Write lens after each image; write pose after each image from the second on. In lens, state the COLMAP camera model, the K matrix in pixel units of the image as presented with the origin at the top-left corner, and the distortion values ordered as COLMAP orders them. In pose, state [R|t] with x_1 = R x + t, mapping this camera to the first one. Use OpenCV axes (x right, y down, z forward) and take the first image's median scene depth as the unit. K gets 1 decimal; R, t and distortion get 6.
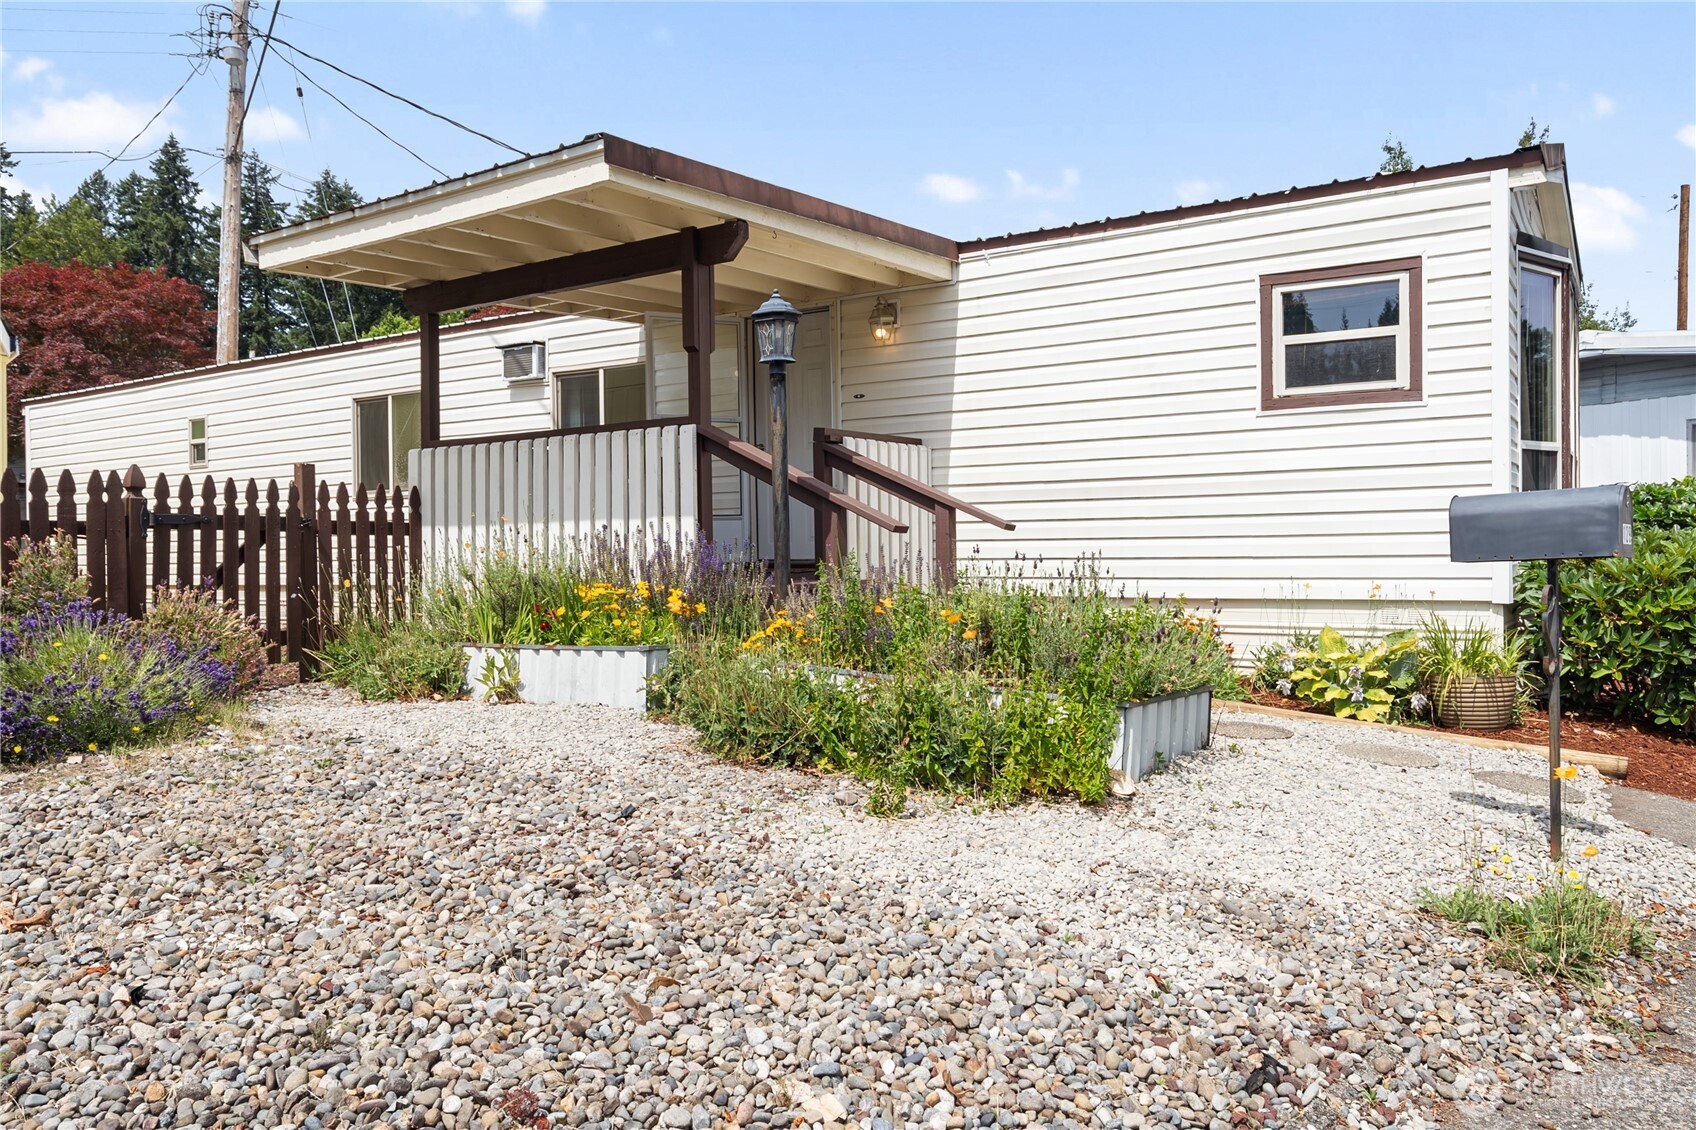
lens RADIAL K [[1211.4, 0, 852.3], [0, 1211.4, 564.3], [0, 0, 1]] dist [0.009867, 0.000616]
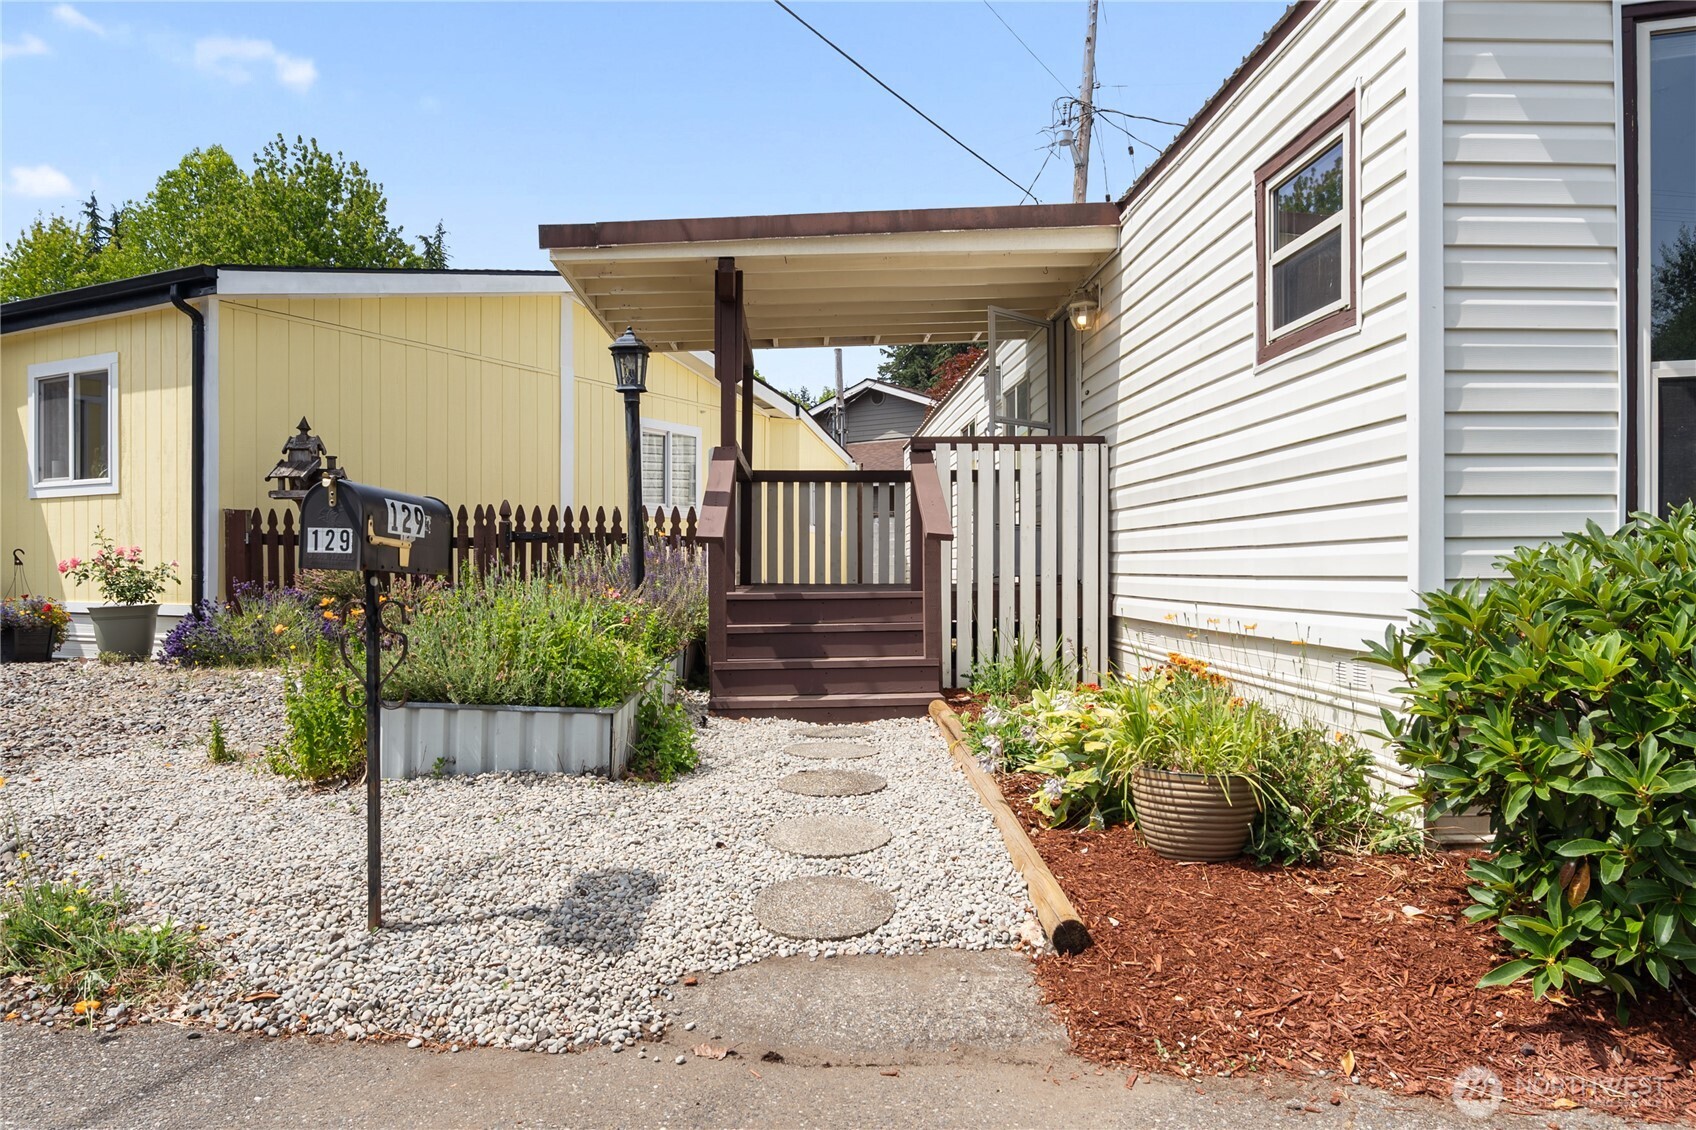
lens RADIAL K [[1211.4, 0, 850.1], [0, 1211.4, 558.3], [0, 0, 1]] dist [0.009867, 0.000616]
pose [[0.577006, 0.006772, -0.816712, 0.814484], [-0.023529, 0.999688, -0.008334, -0.006240], [0.816401, 0.024026, 0.576986, 0.439331]]
